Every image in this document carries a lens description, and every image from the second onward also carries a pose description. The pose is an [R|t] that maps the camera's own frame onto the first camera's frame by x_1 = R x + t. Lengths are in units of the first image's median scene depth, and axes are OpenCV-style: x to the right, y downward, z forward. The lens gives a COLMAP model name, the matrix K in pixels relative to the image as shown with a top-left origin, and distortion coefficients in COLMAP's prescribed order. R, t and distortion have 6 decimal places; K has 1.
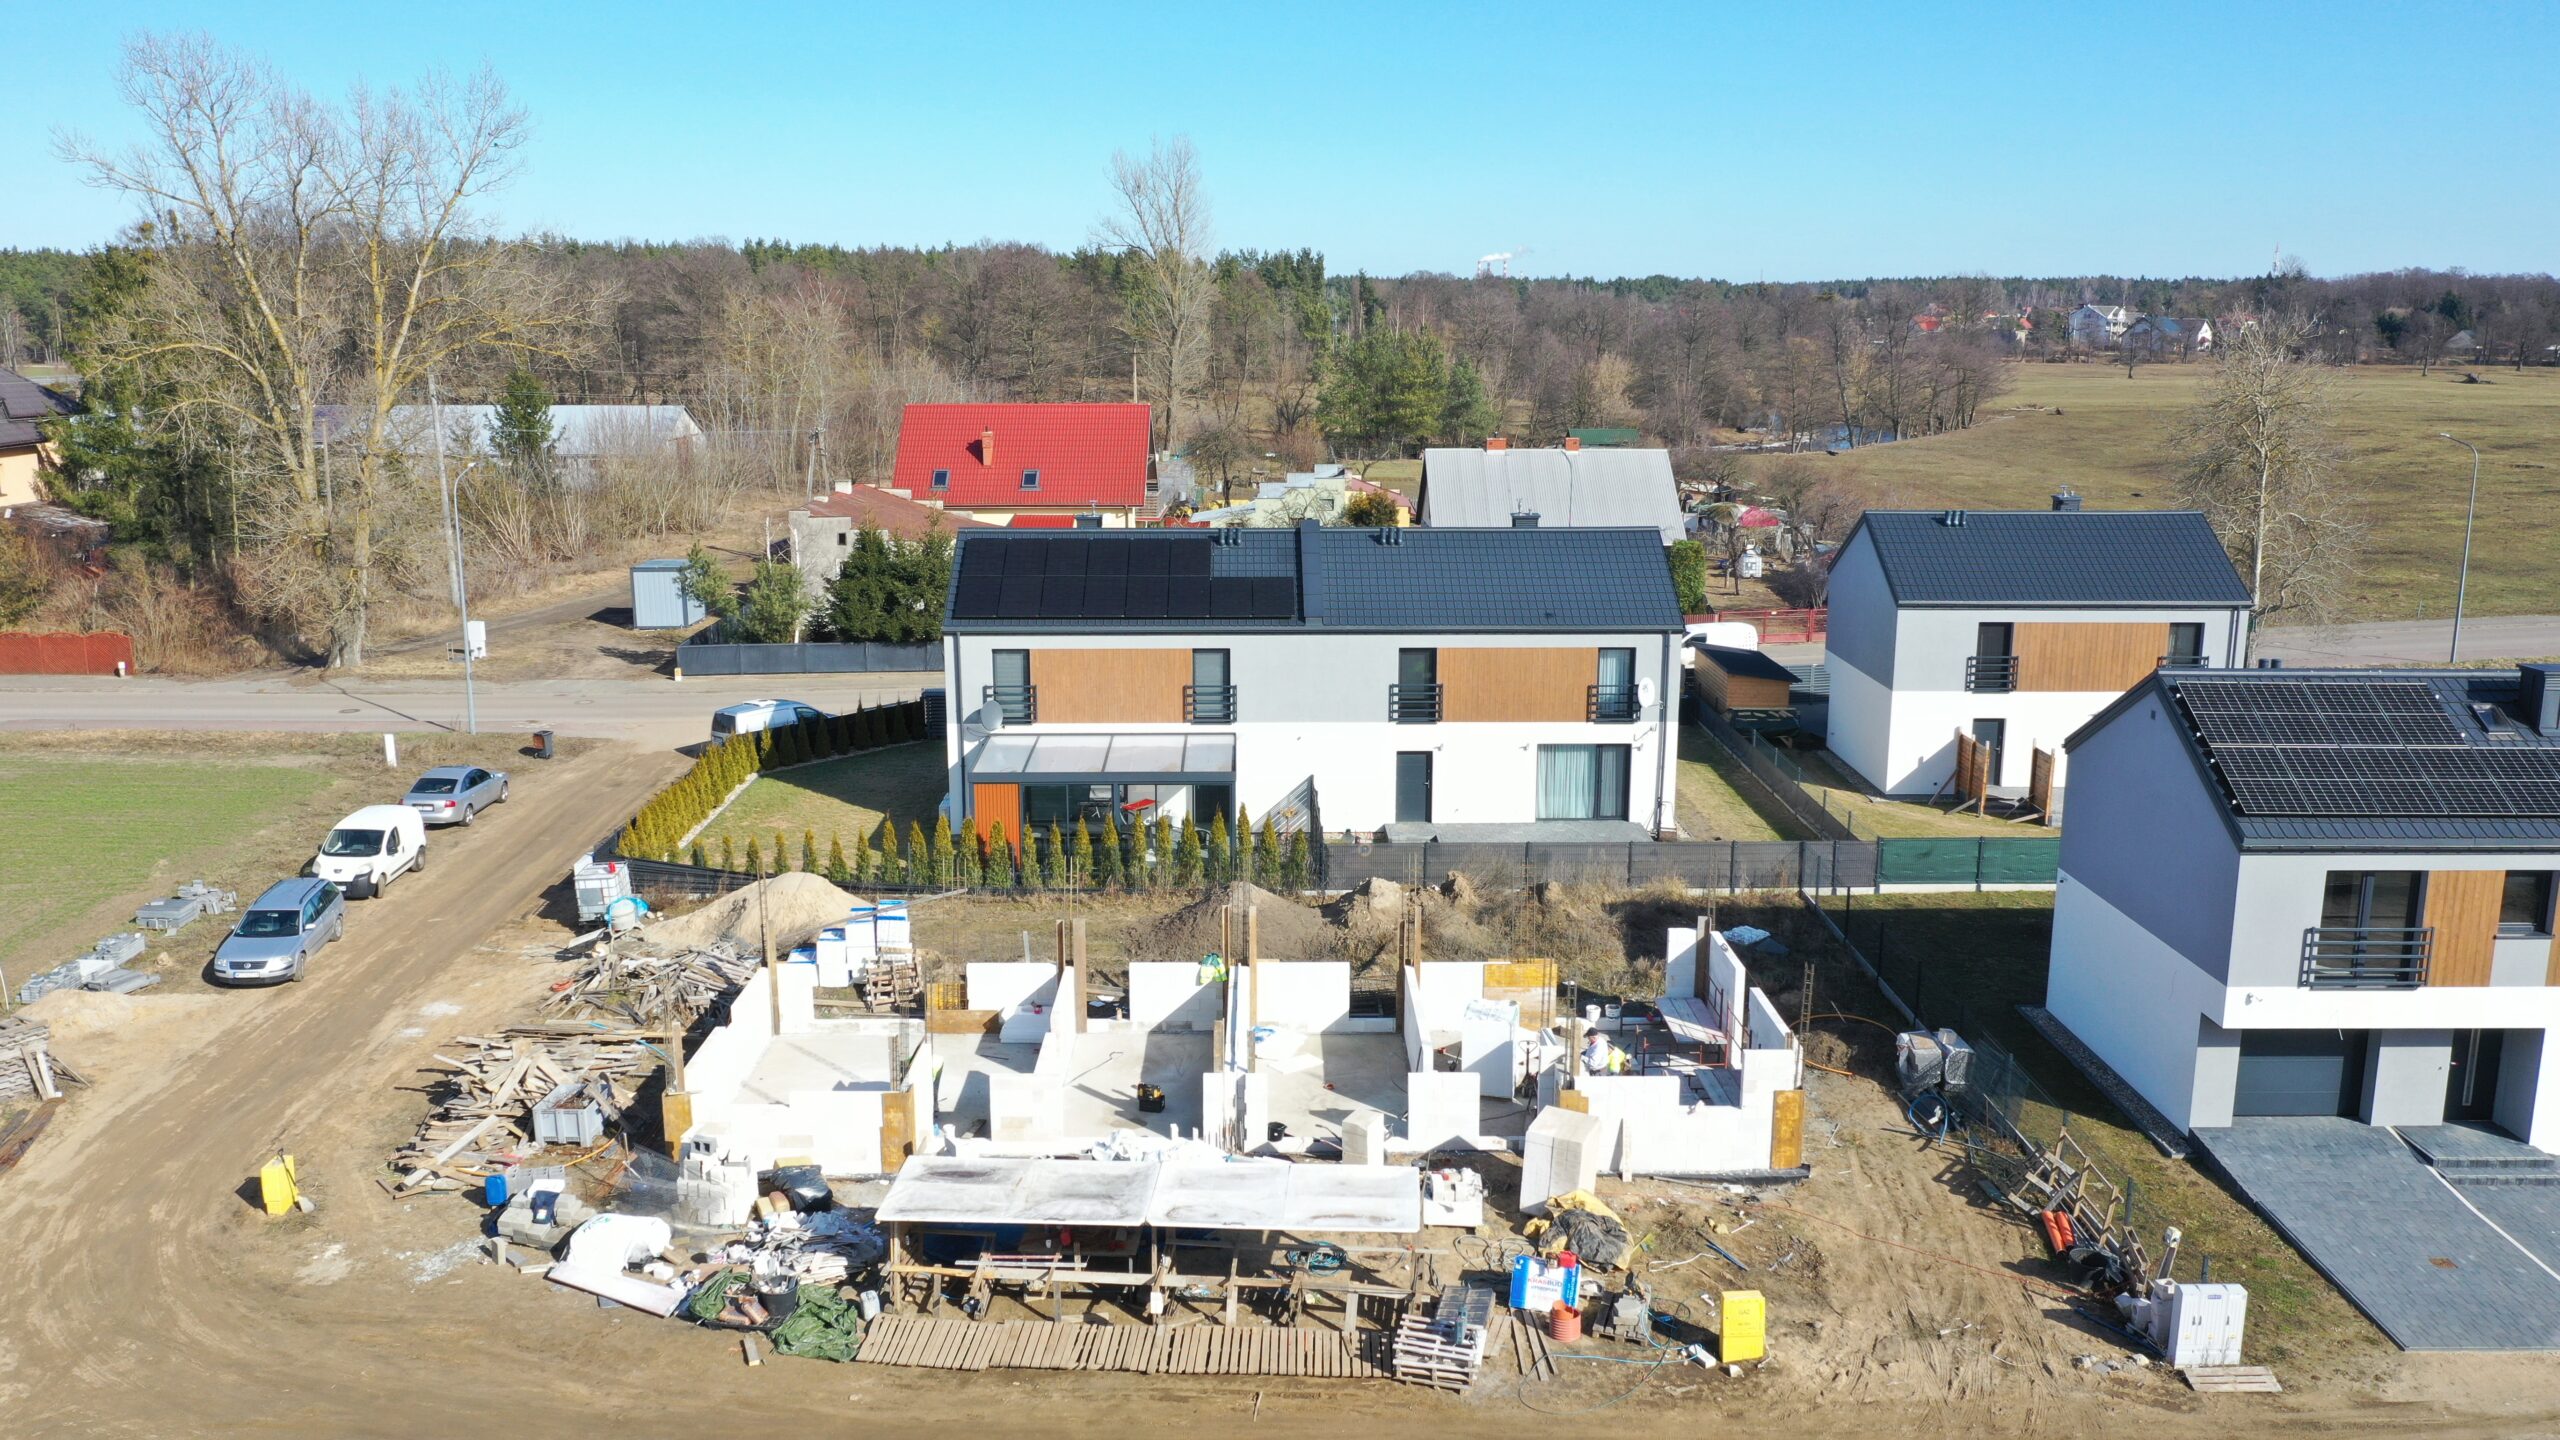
lens RADIAL K [[2030.6, 0, 1272.7], [0, 2030.6, 704.1], [0, 0, 1]] dist [0.000246, -0.001213]
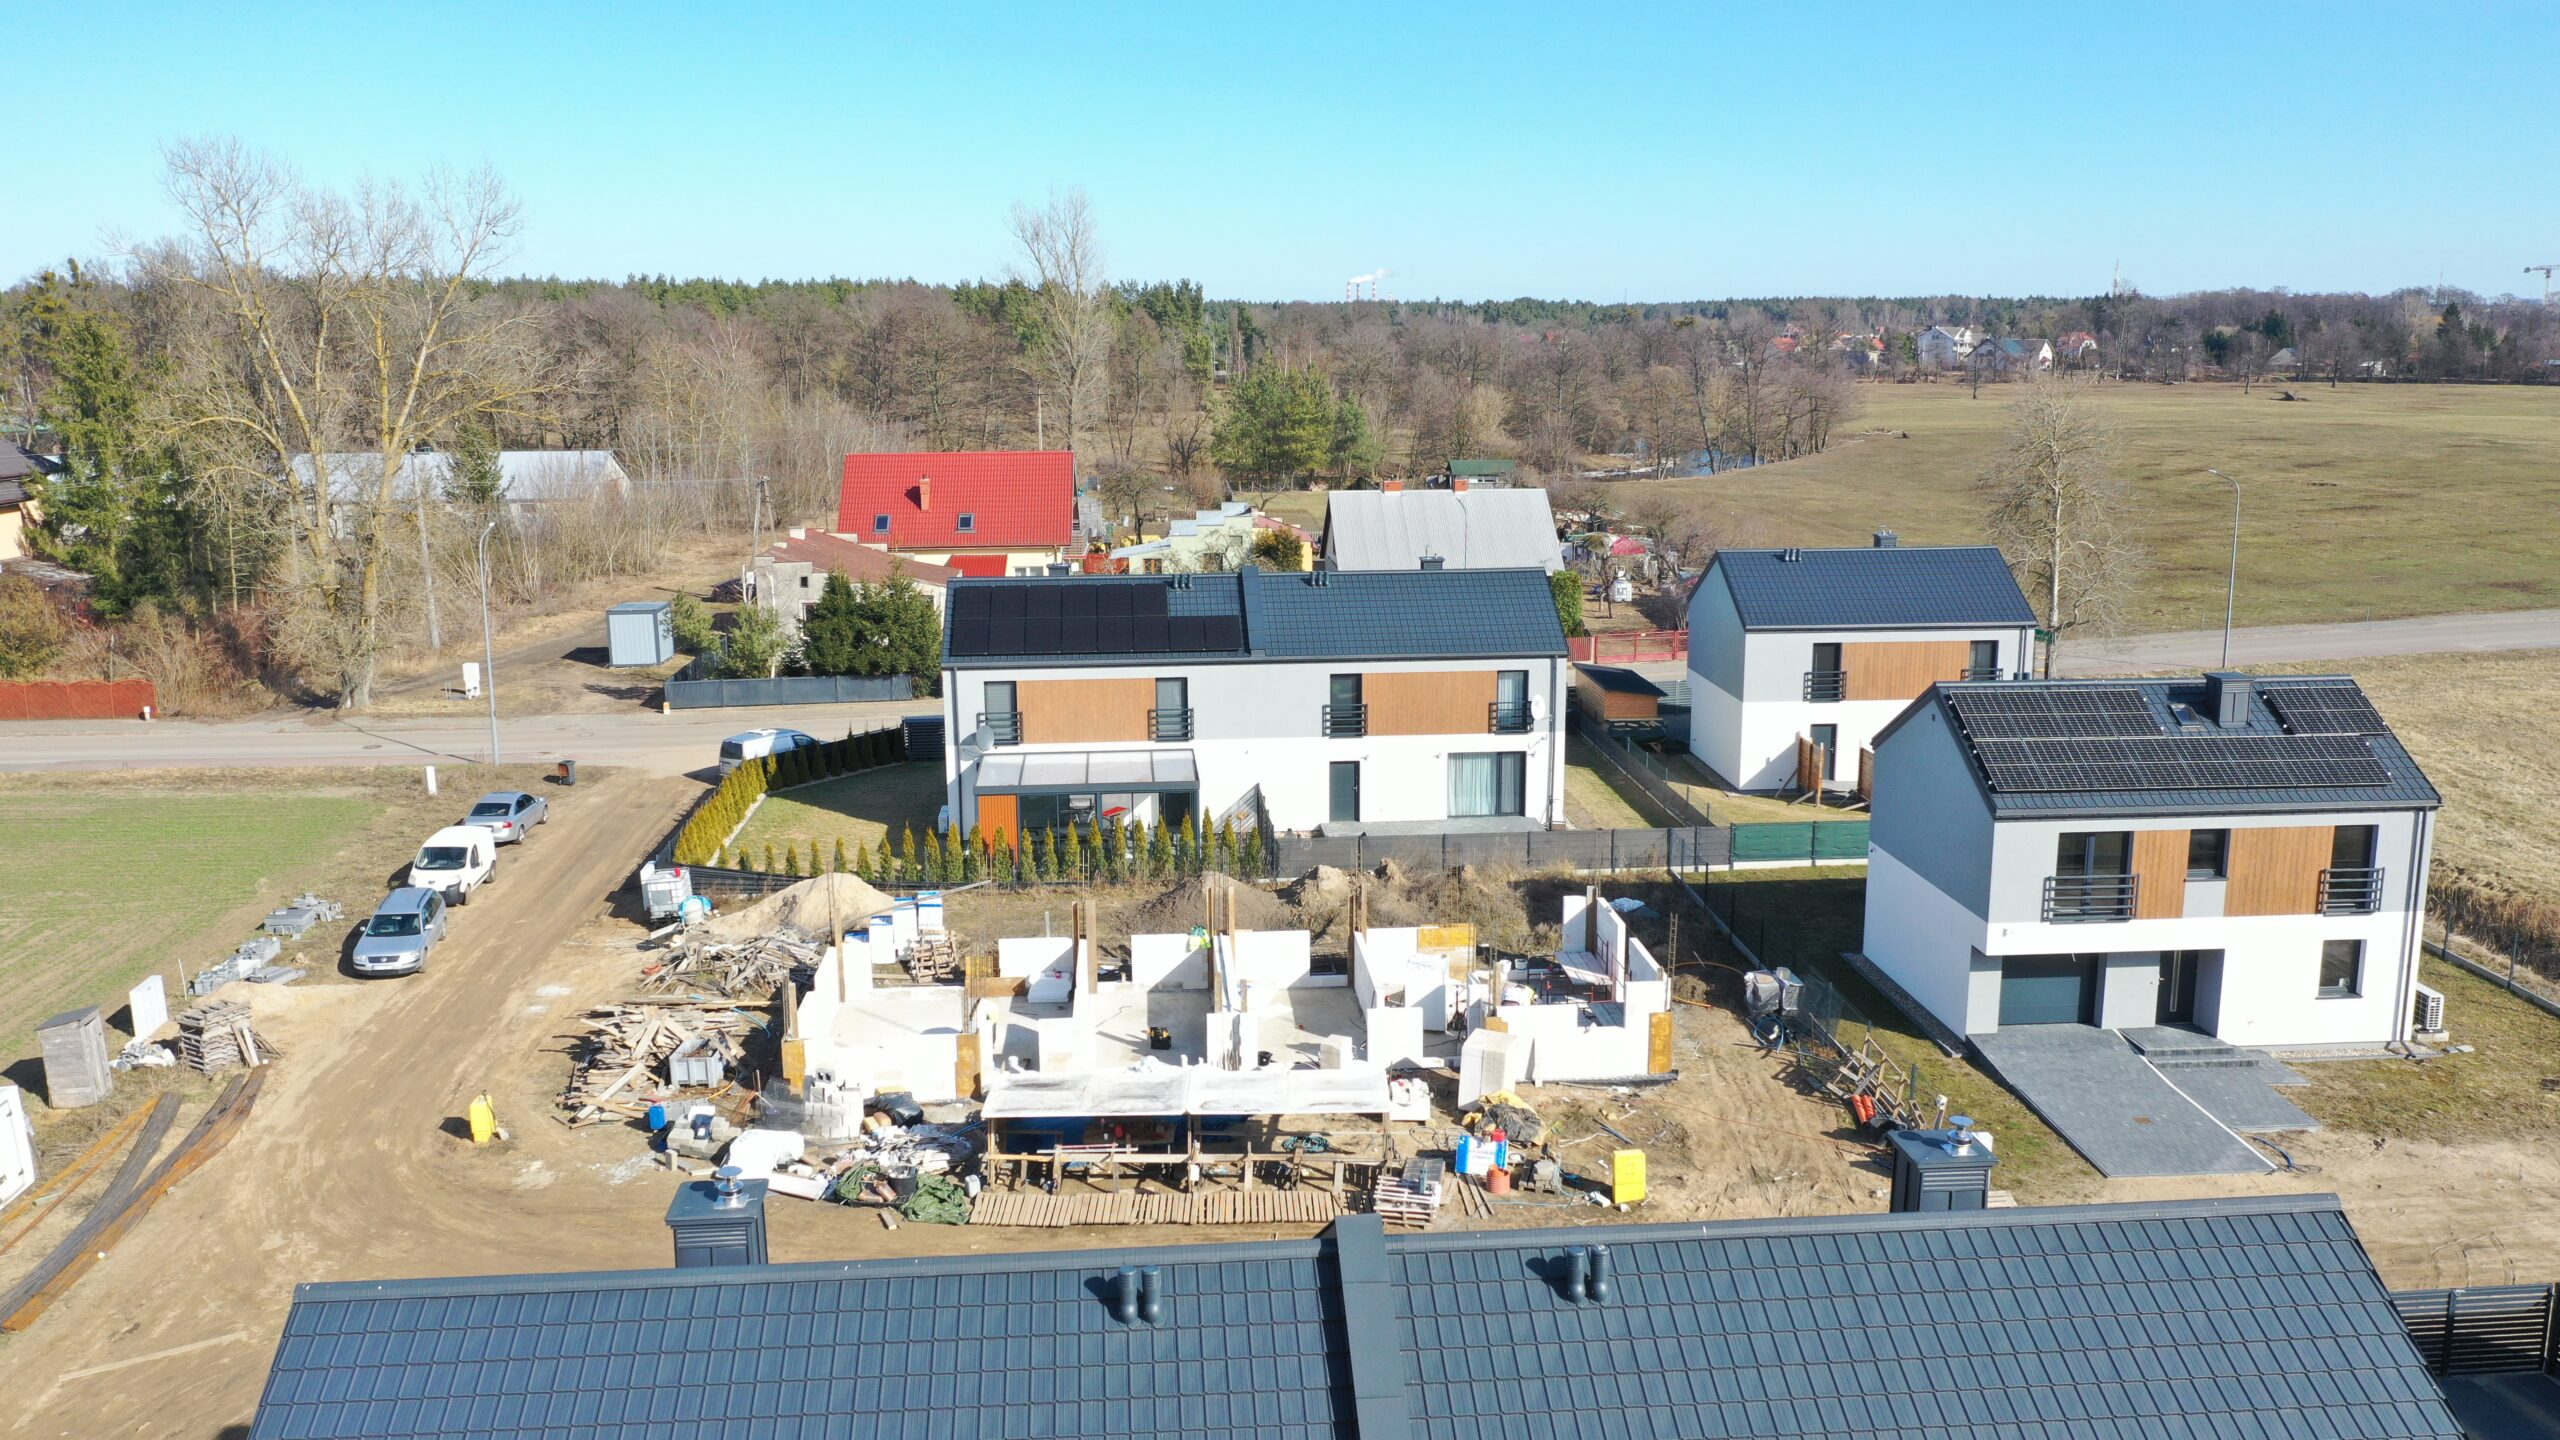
lens RADIAL K [[2030.6, 0, 1273.7], [0, 2030.6, 715.6], [0, 0, 1]] dist [0.000246, -0.001213]
pose [[0.997967, -0.019658, 0.060619, -0.043581], [0.019930, 0.999794, -0.003899, 0.000538], [-0.060530, 0.005099, 0.998153, -0.181465]]
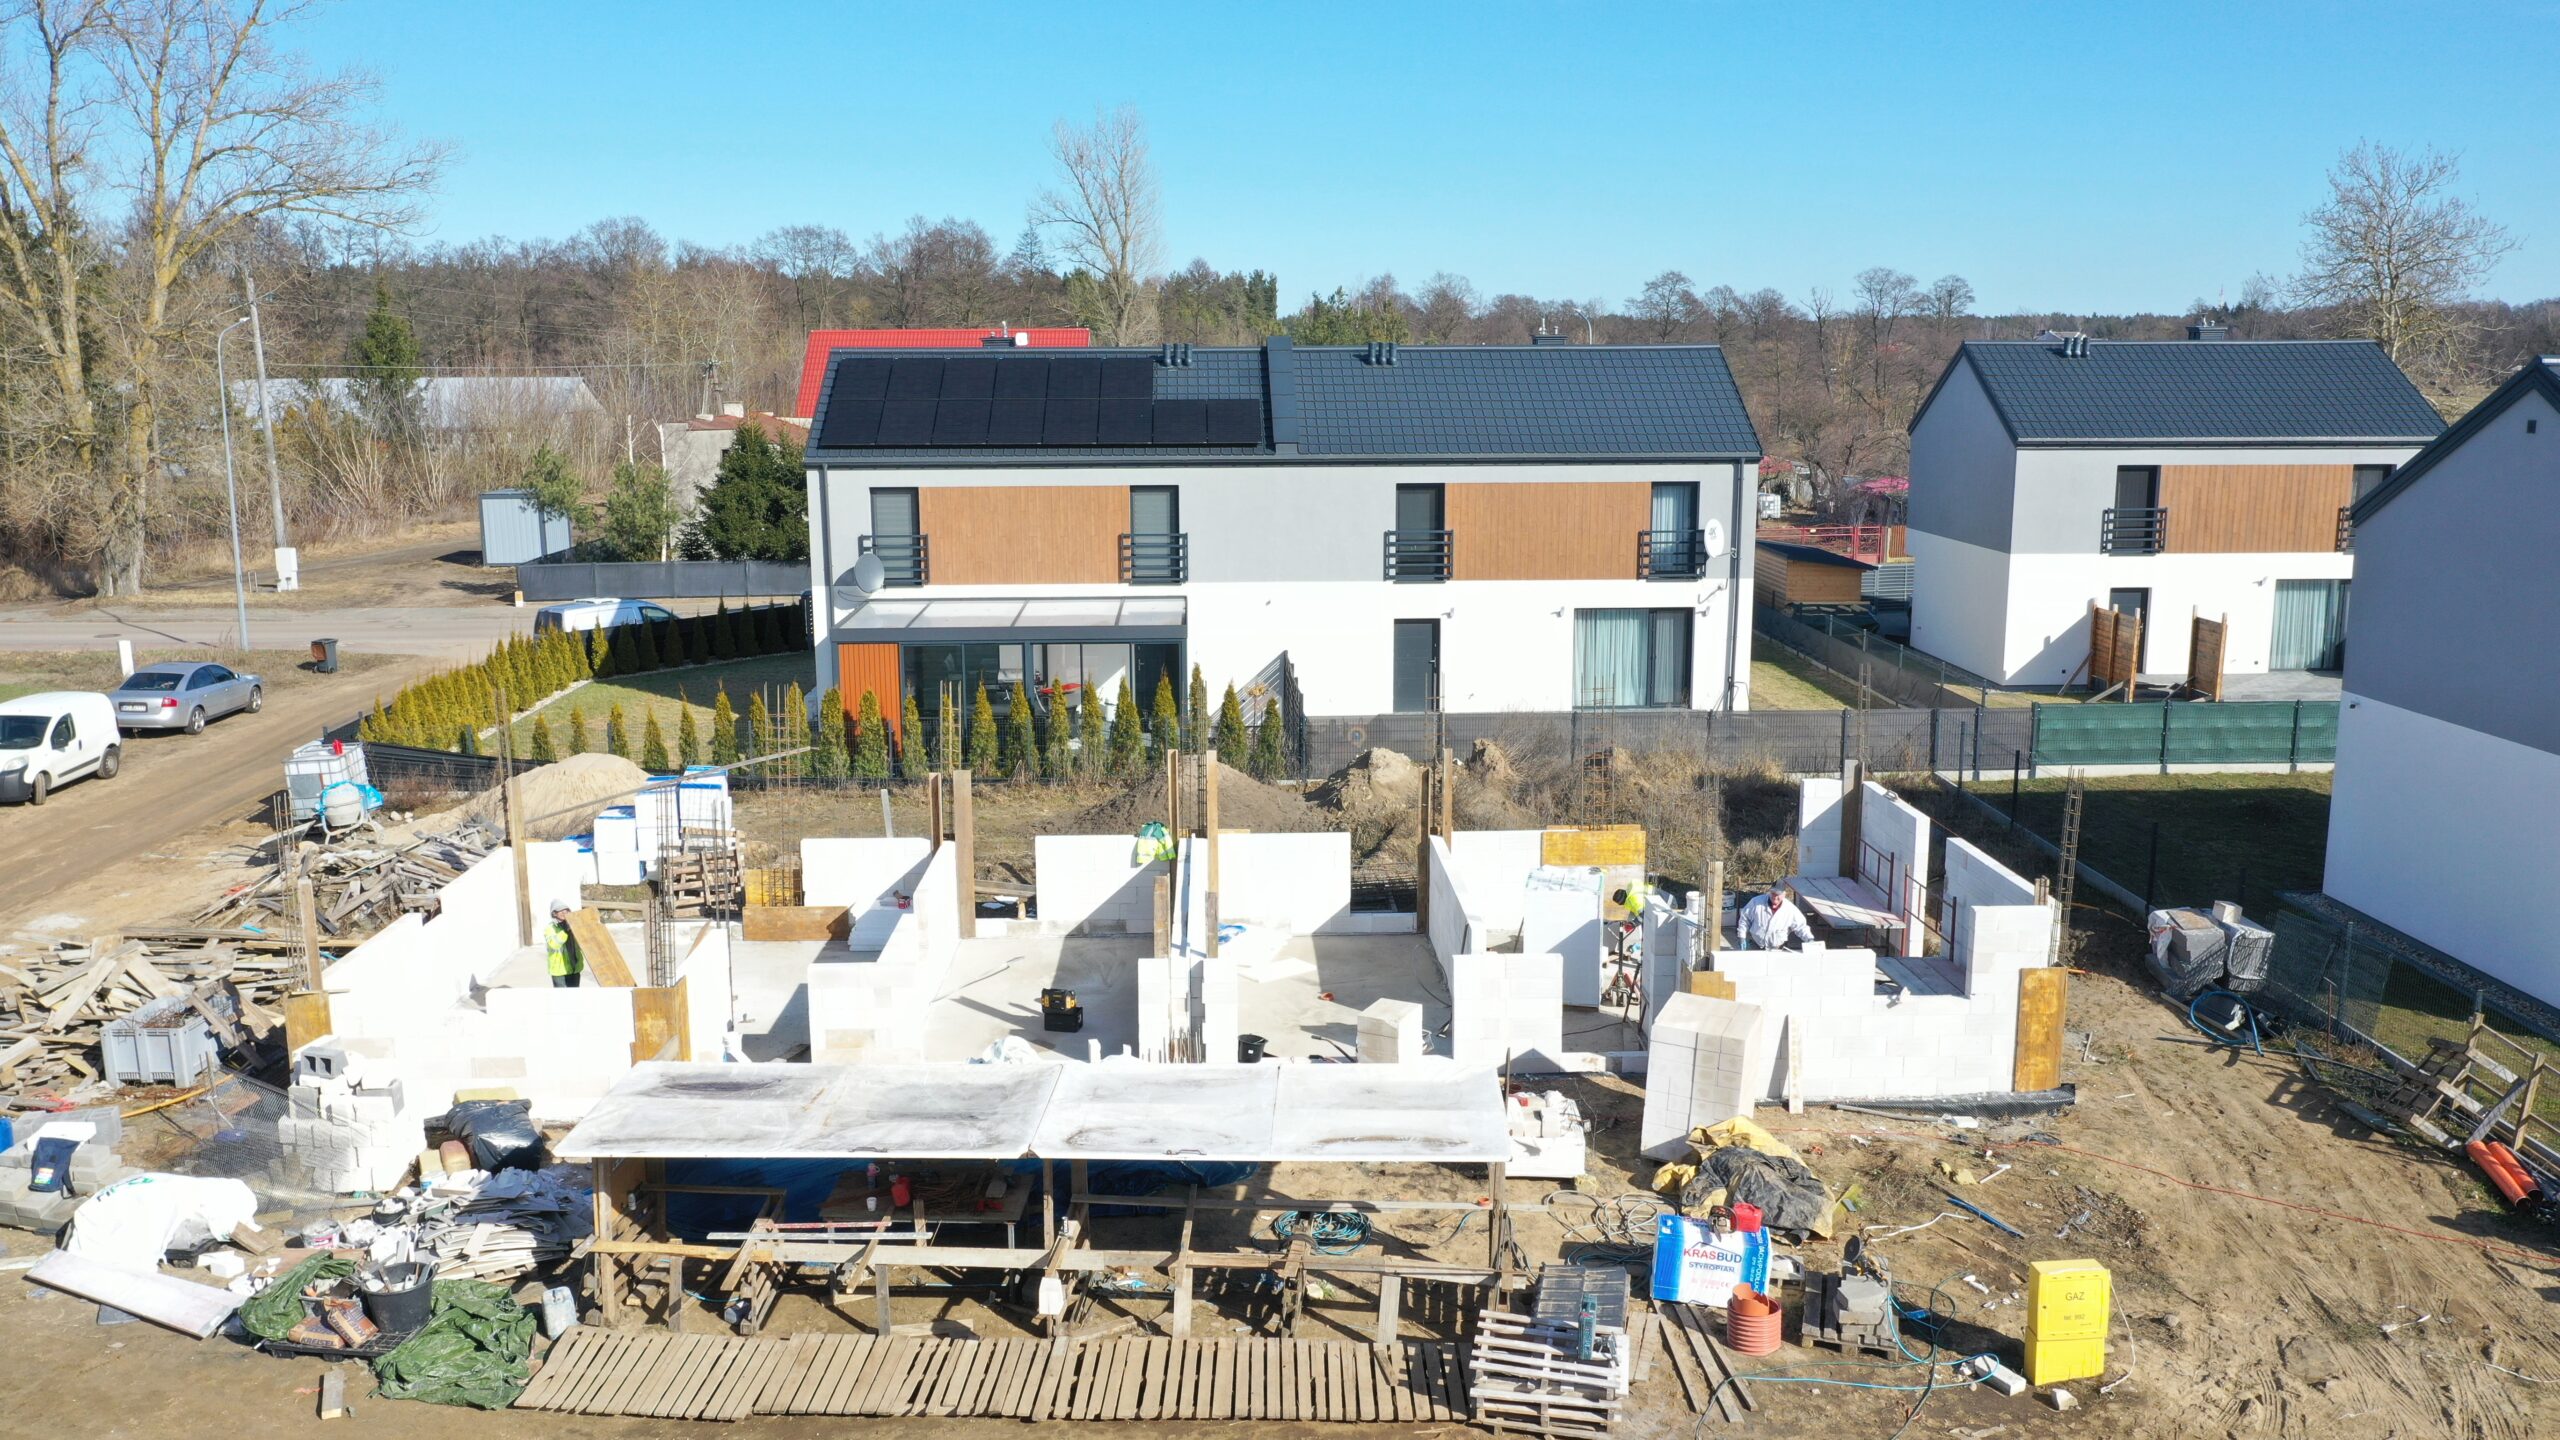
lens RADIAL K [[2030.6, 0, 1273.1], [0, 2030.6, 725.7], [0, 0, 1]] dist [0.000246, -0.001213]
pose [[0.999704, -0.008939, 0.022606, -0.003366], [0.009294, 0.999834, -0.015643, 0.078166], [-0.022462, 0.015848, 0.999622, 0.231107]]
